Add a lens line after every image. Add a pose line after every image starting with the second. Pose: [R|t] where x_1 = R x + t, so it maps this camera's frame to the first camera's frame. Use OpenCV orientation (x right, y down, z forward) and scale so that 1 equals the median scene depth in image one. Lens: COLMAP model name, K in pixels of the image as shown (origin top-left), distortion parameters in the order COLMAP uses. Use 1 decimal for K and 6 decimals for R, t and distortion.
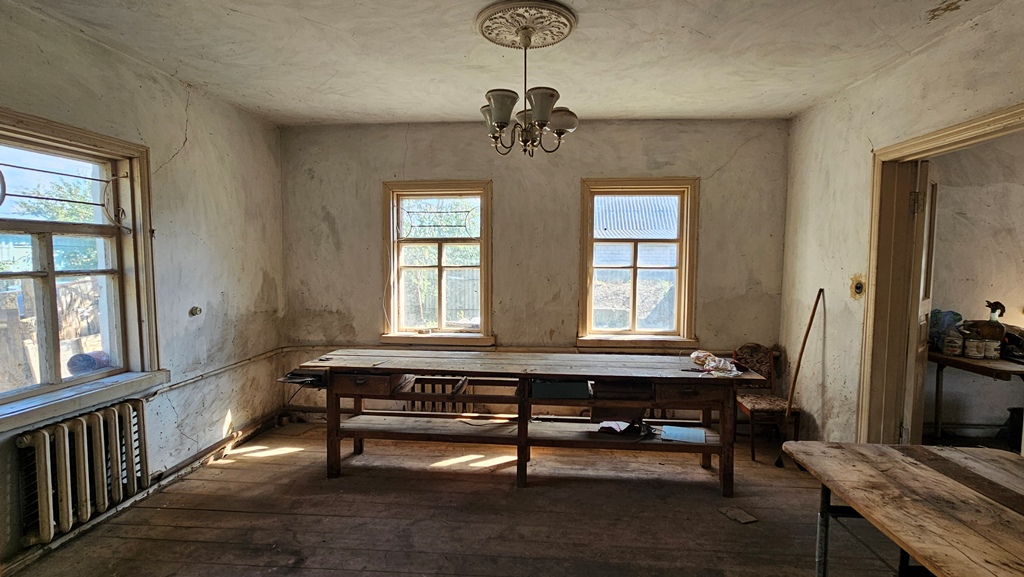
lens RADIAL K [[488.1, 0, 511.1], [0, 488.1, 292.5], [0, 0, 1]] dist [-0.003648, 0.001887]
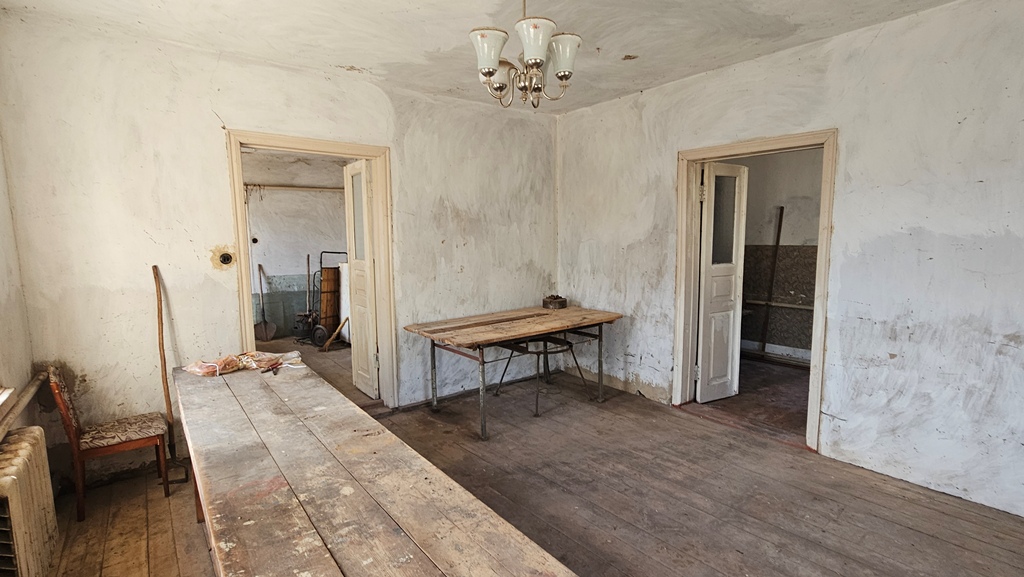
lens RADIAL K [[488.1, 0, 511.1], [0, 488.1, 292.5], [0, 0, 1]] dist [-0.003648, 0.001887]
pose [[-0.675901, -0.085151, 0.732057, -0.442854], [0.057531, 0.984176, 0.167594, -0.073987], [-0.734743, 0.155393, -0.660307, 1.192235]]
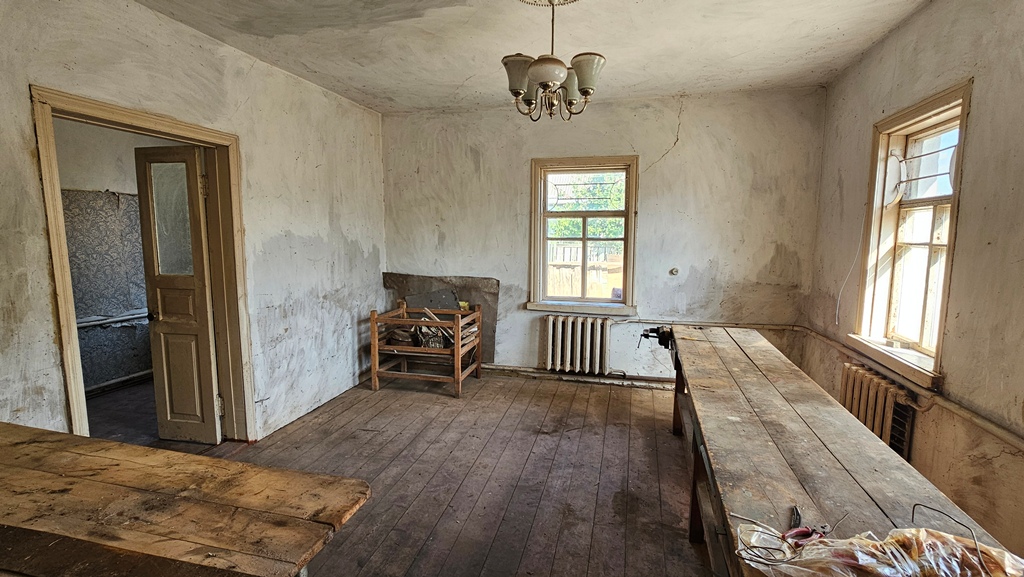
lens RADIAL K [[488.1, 0, 511.1], [0, 488.1, 292.5], [0, 0, 1]] dist [-0.003648, 0.001887]
pose [[-0.160506, 0.119601, -0.979762, 0.742764], [-0.073109, 0.988464, 0.132640, -0.049646], [0.984324, 0.092919, -0.149910, 0.800951]]
